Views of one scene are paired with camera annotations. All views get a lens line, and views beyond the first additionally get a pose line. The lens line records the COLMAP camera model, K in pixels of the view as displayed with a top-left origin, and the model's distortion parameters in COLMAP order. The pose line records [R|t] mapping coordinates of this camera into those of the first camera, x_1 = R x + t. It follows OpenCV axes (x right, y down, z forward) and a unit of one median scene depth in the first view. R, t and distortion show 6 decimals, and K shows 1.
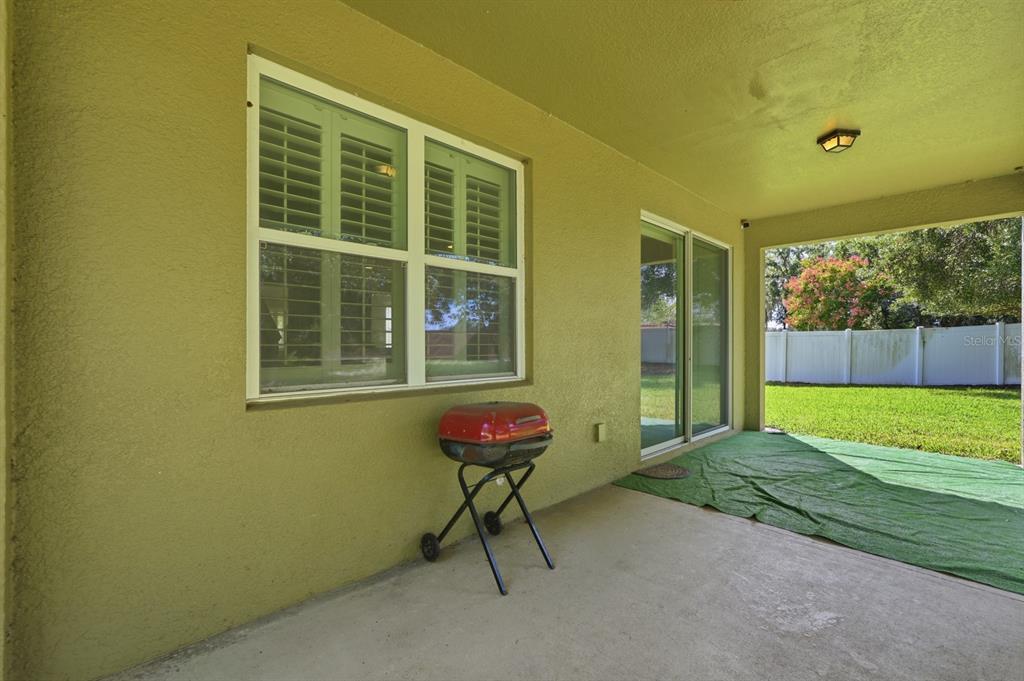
lens RADIAL K [[450.2, 0, 512.0], [0, 450.2, 340.5], [0, 0, 1]] dist [-0.014734, 0.007377]
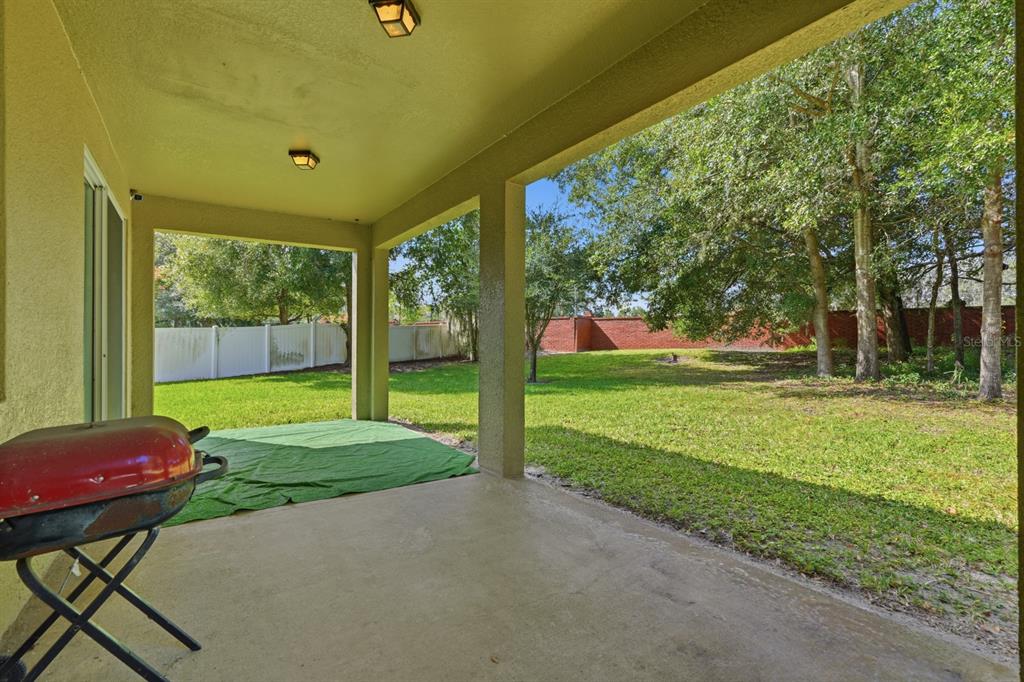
lens RADIAL K [[464.6, 0, 502.6], [0, 464.6, 337.0], [0, 0, 1]] dist [-0.005900, -0.000201]
pose [[0.189992, 0.009222, 0.981742, -0.351790], [-0.001971, 0.999957, -0.009011, 0.022508], [-0.981784, -0.000223, 0.190003, 0.269858]]
